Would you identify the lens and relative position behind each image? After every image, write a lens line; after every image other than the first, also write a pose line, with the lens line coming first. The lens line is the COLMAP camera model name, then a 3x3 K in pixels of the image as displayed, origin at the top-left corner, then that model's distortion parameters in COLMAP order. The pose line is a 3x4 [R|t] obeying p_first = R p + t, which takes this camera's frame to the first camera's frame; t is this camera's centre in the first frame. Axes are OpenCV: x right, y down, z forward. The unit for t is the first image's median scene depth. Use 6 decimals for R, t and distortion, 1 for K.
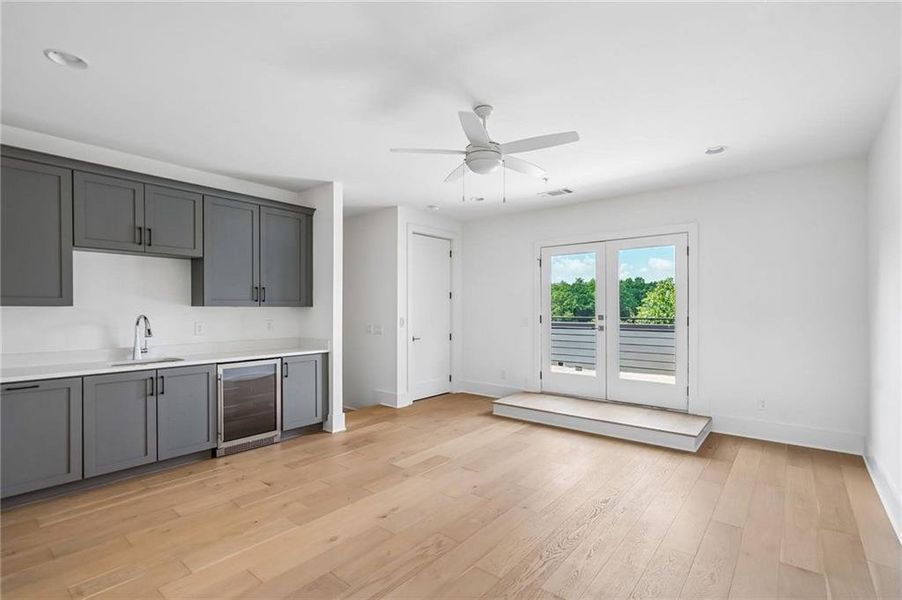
lens RADIAL K [[422.3, 0, 452.0], [0, 422.3, 305.0], [0, 0, 1]] dist [-0.003024, -0.000128]
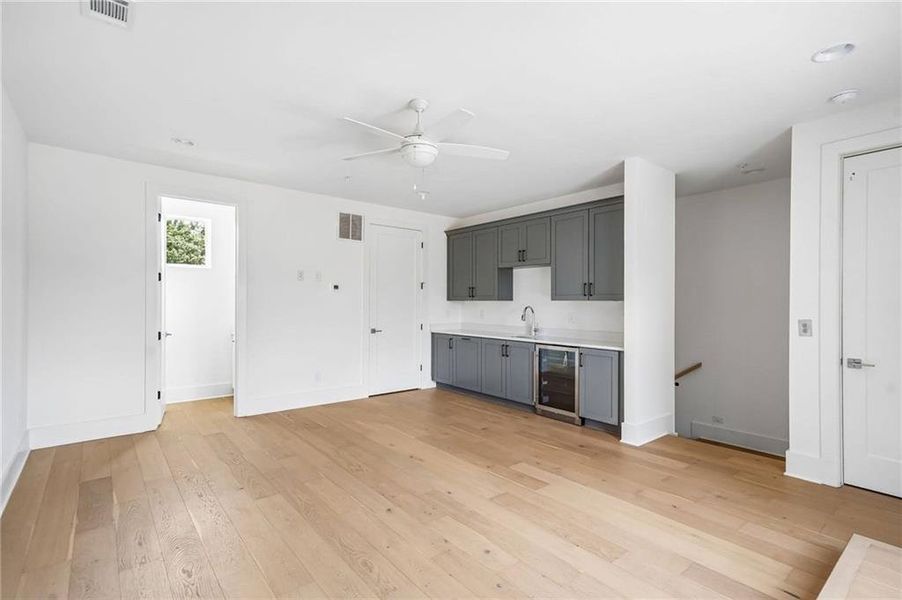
lens RADIAL K [[422.3, 0, 452.0], [0, 422.3, 305.0], [0, 0, 1]] dist [-0.003024, -0.000128]
pose [[-0.193972, 0.000631, -0.981007, 0.797967], [-0.002656, 0.999996, 0.001168, 0.016427], [0.981004, 0.002832, -0.193969, 0.988947]]
